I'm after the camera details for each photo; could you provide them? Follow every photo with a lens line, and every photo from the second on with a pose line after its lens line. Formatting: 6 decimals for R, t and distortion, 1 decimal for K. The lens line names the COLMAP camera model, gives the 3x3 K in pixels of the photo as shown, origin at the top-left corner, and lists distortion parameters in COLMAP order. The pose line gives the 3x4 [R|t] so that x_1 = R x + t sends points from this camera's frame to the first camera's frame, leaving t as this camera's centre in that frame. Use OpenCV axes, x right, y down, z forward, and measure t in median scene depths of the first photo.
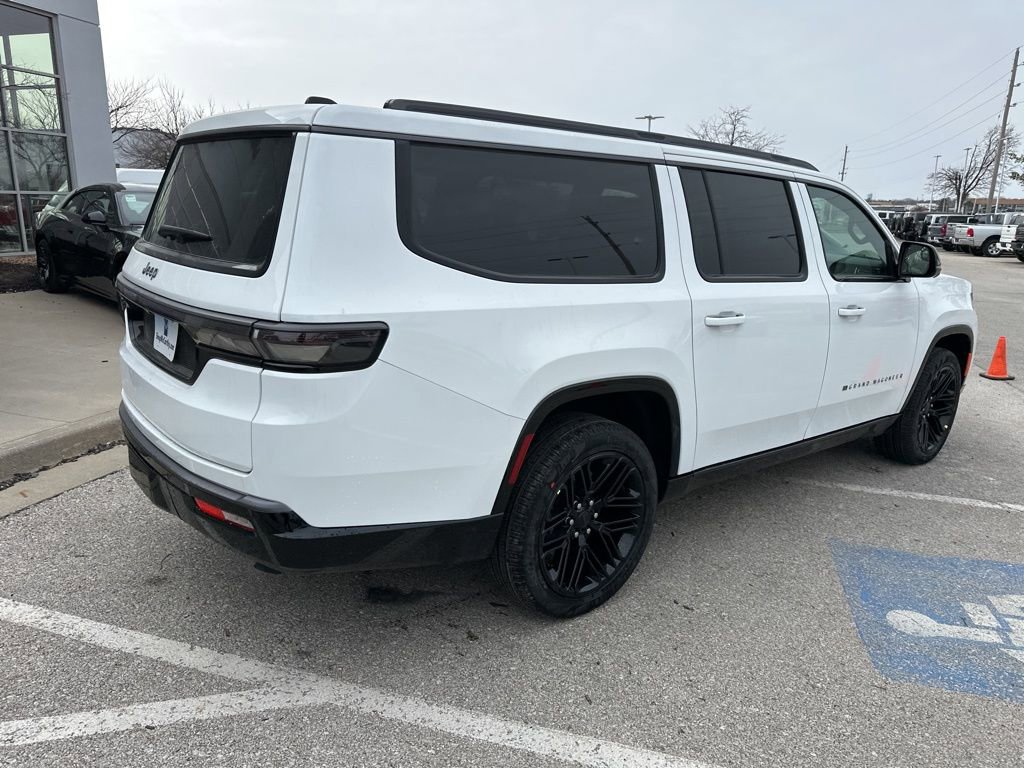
lens RADIAL K [[719.1, 0, 512.0], [0, 719.1, 384.0], [0, 0, 1]] dist [0.039936, -0.043451]
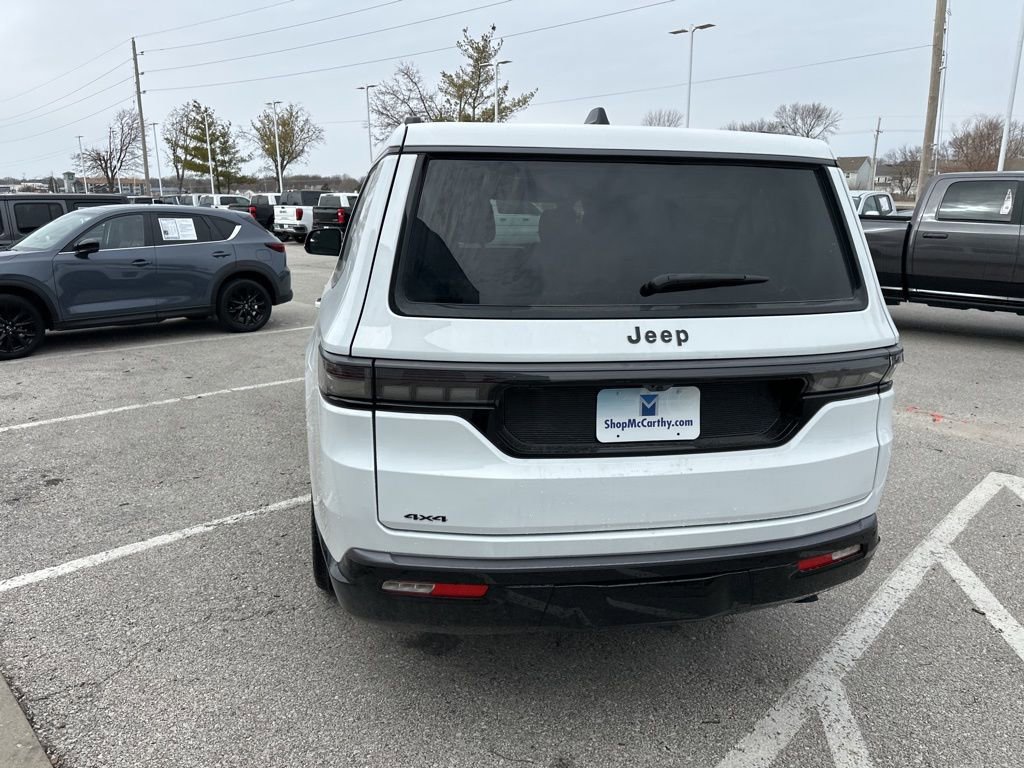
lens RADIAL K [[719.1, 0, 512.0], [0, 719.1, 384.0], [0, 0, 1]] dist [0.039936, -0.043451]
pose [[0.471148, -0.240046, 0.848762, -1.070843], [0.217187, 0.964202, 0.152134, -0.223062], [-0.854897, 0.112663, 0.506417, 0.659224]]
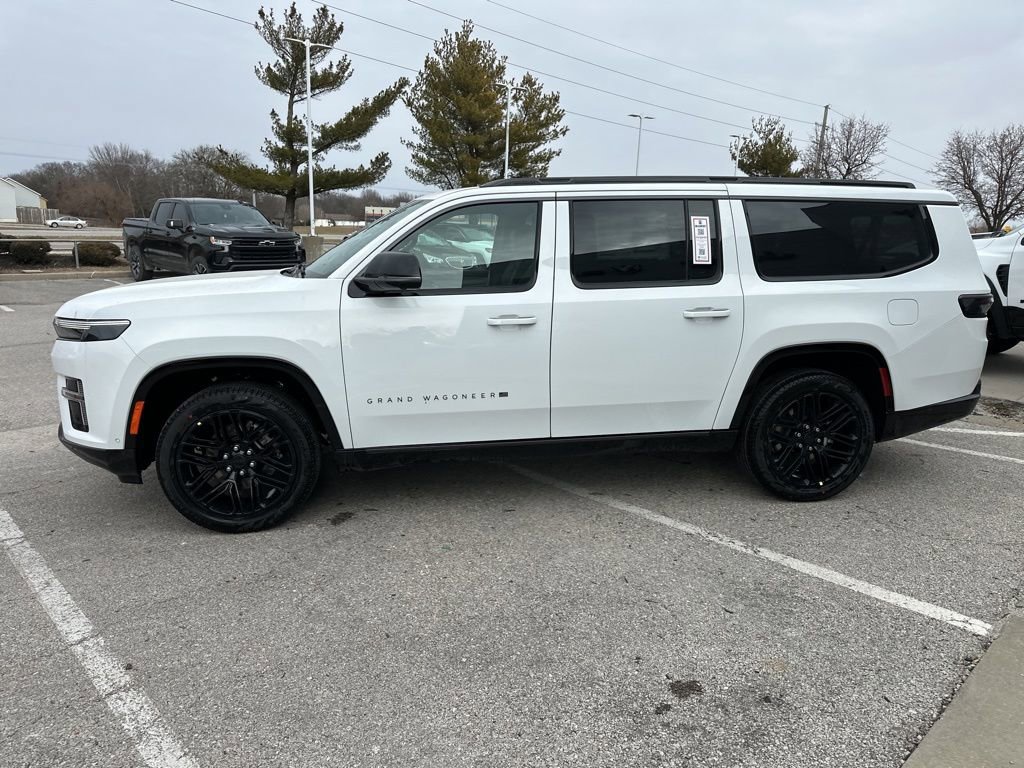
lens RADIAL K [[708.7, 0, 508.0], [0, 708.7, 402.4], [0, 0, 1]] dist [0.070030, -0.106988]
pose [[-0.860746, -0.168189, 0.480446, -0.468019], [0.074697, 0.891888, 0.446046, -0.731064], [-0.503524, 0.419820, -0.755126, 2.883507]]
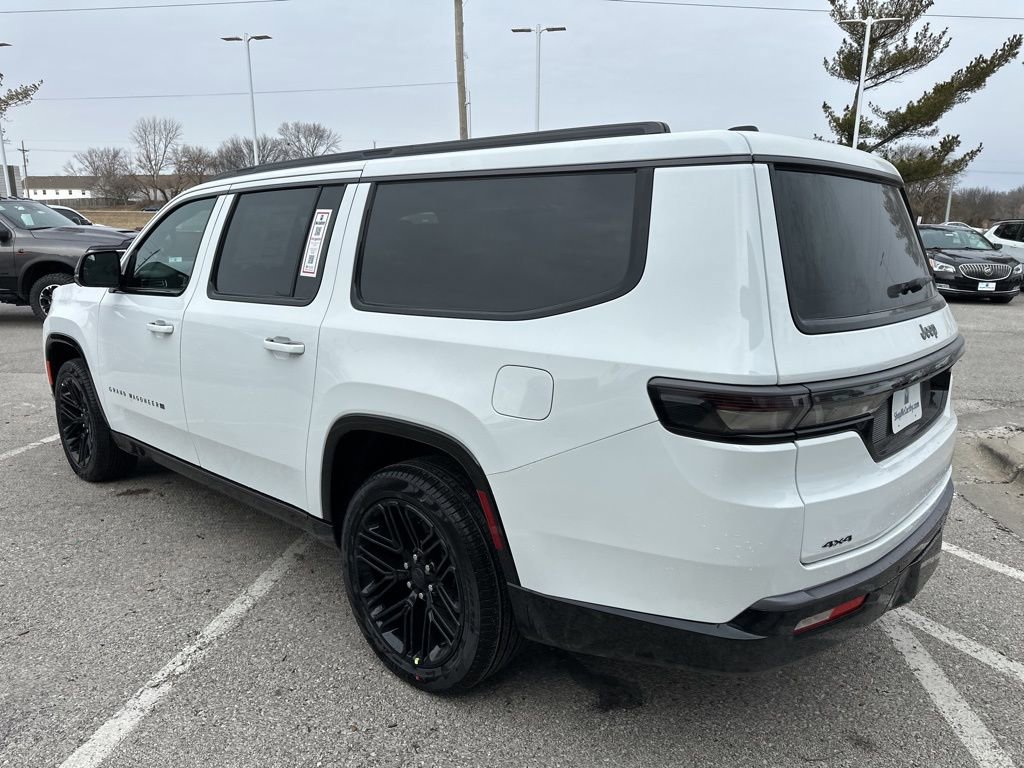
lens RADIAL K [[723.8, 0, 511.7], [0, 723.8, 389.2], [0, 0, 1]] dist [0.007694, -0.006398]
pose [[-0.149025, -0.253487, 0.955791, -1.114817], [0.227156, 0.931958, 0.282584, -0.394179], [-0.962388, 0.259226, -0.081304, 1.371480]]
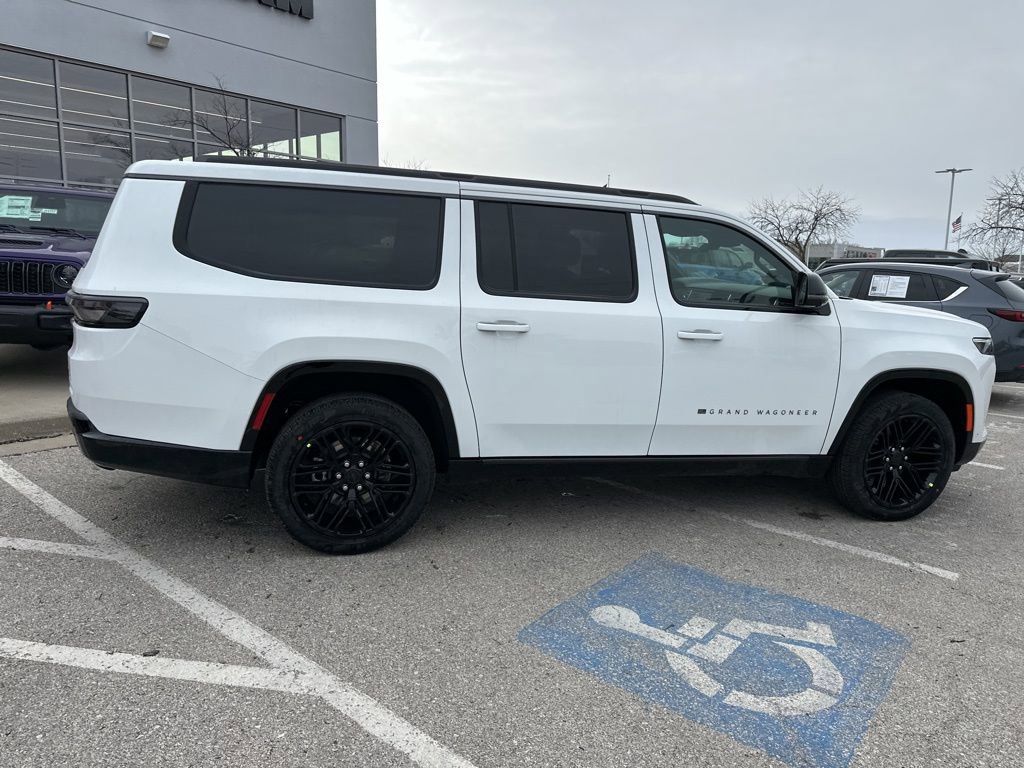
lens RADIAL K [[723.4, 0, 511.0], [0, 723.4, 371.5], [0, 0, 1]] dist [0.043525, -0.046819]
pose [[0.914115, 0.060619, -0.400898, 0.836024], [-0.102249, 0.991269, -0.083258, 0.084223], [0.392351, 0.117098, 0.912331, -0.056003]]
